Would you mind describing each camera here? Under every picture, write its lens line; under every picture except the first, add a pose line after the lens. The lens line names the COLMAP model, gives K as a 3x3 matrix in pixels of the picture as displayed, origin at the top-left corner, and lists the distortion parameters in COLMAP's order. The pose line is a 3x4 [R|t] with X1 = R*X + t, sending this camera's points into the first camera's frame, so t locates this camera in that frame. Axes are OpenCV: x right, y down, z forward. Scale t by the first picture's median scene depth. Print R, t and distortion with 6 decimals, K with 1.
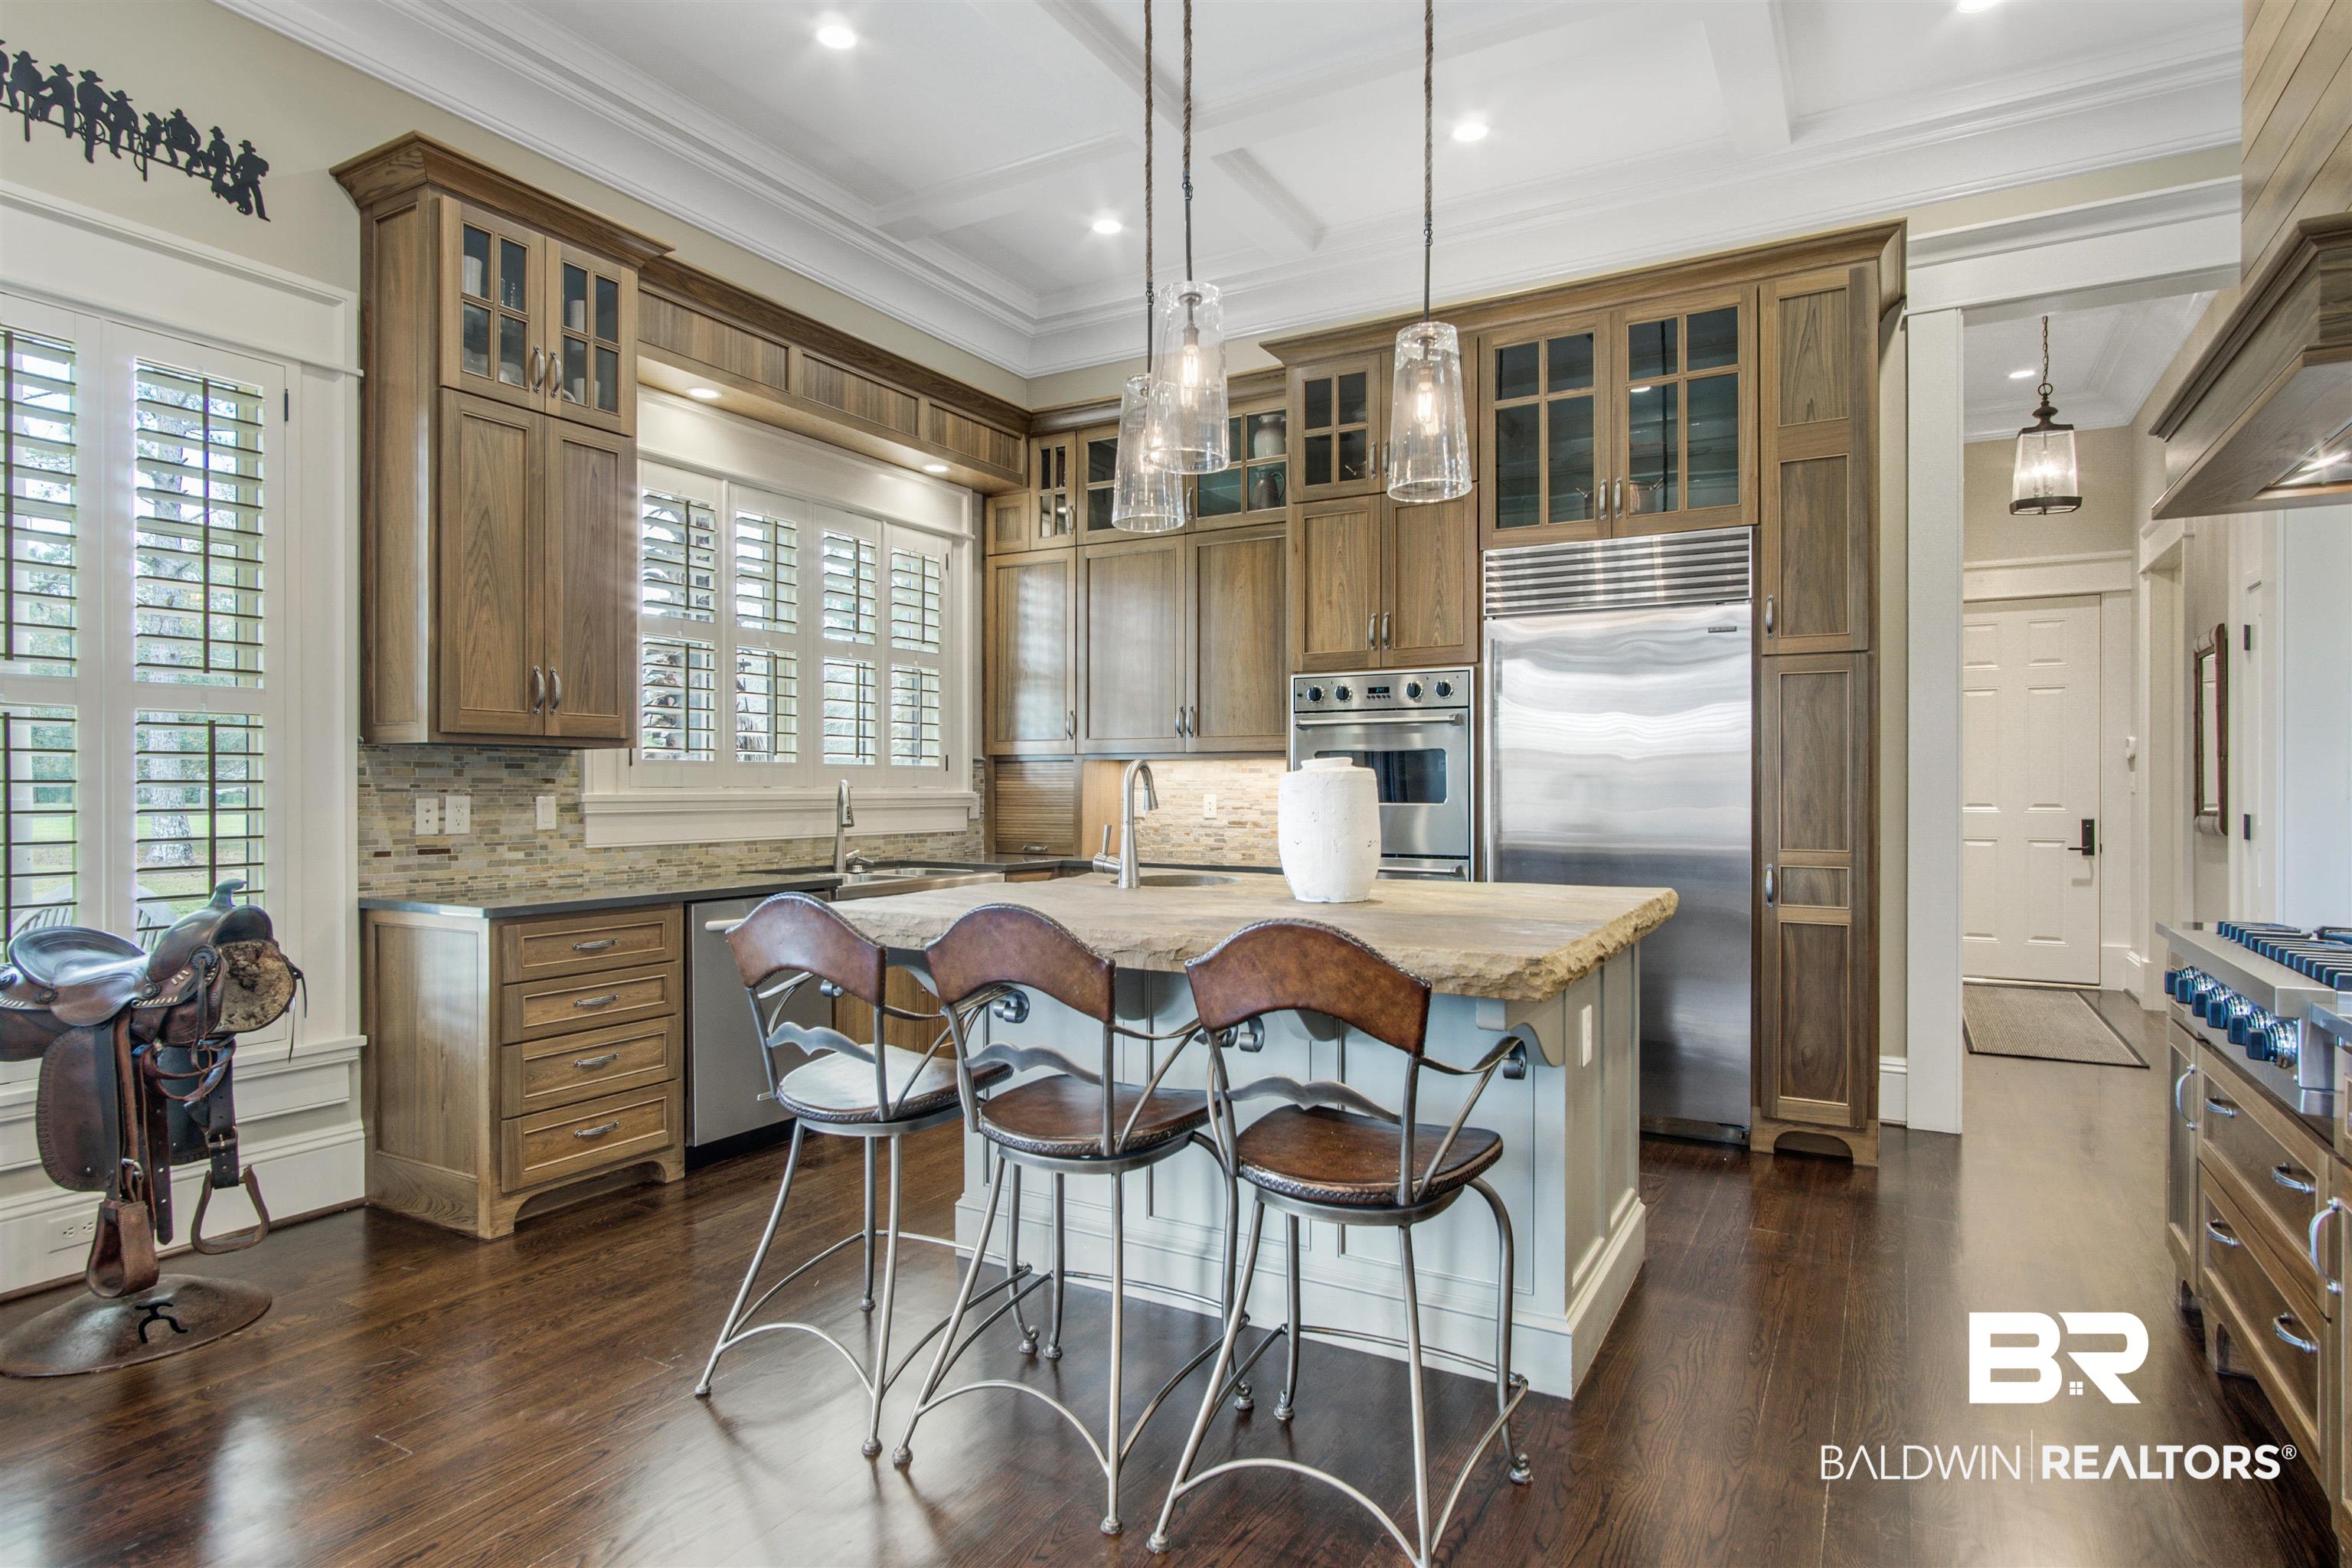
lens RADIAL K [[1257.8, 0, 1175.6], [0, 1257.8, 780.5], [0, 0, 1]] dist [-0.015761, 0.008733]
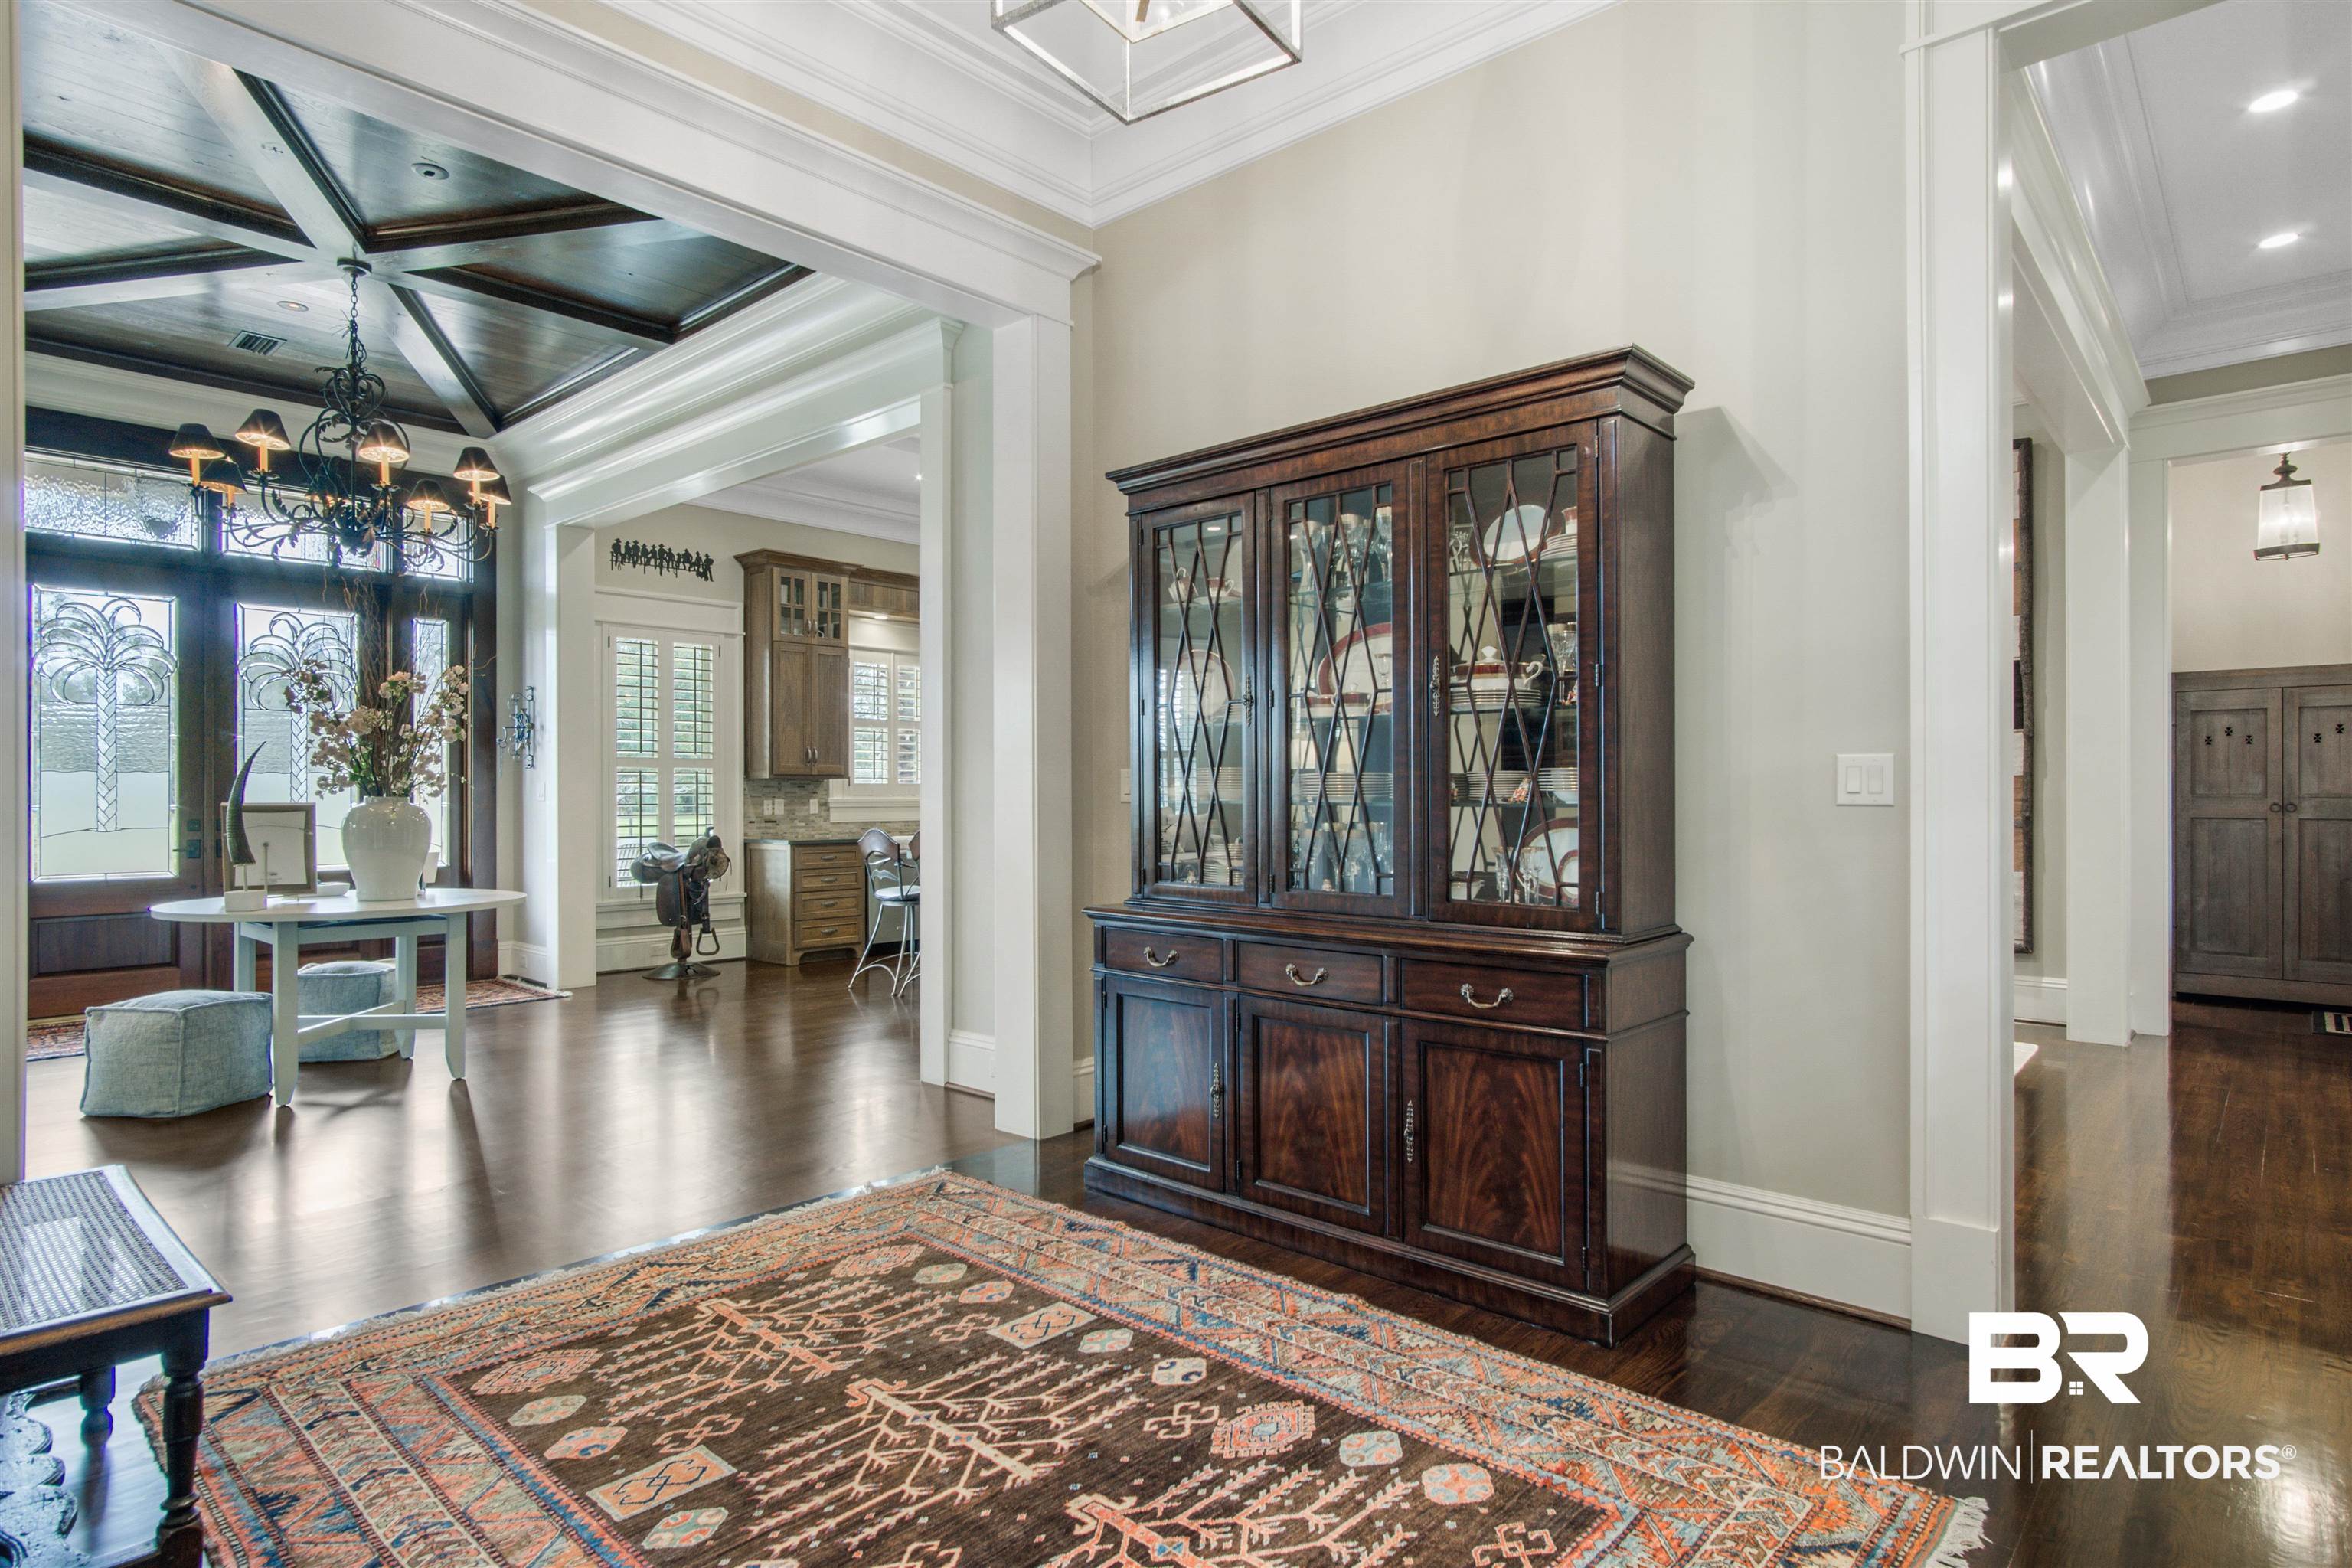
lens RADIAL K [[1257.8, 0, 1179.9], [0, 1257.8, 796.4], [0, 0, 1]] dist [-0.015761, 0.008733]
pose [[0.977725, 0.000802, -0.209888, 0.761069], [0.000179, 0.999989, 0.004653, -0.004194], [0.209889, -0.004587, 0.977714, -1.329474]]
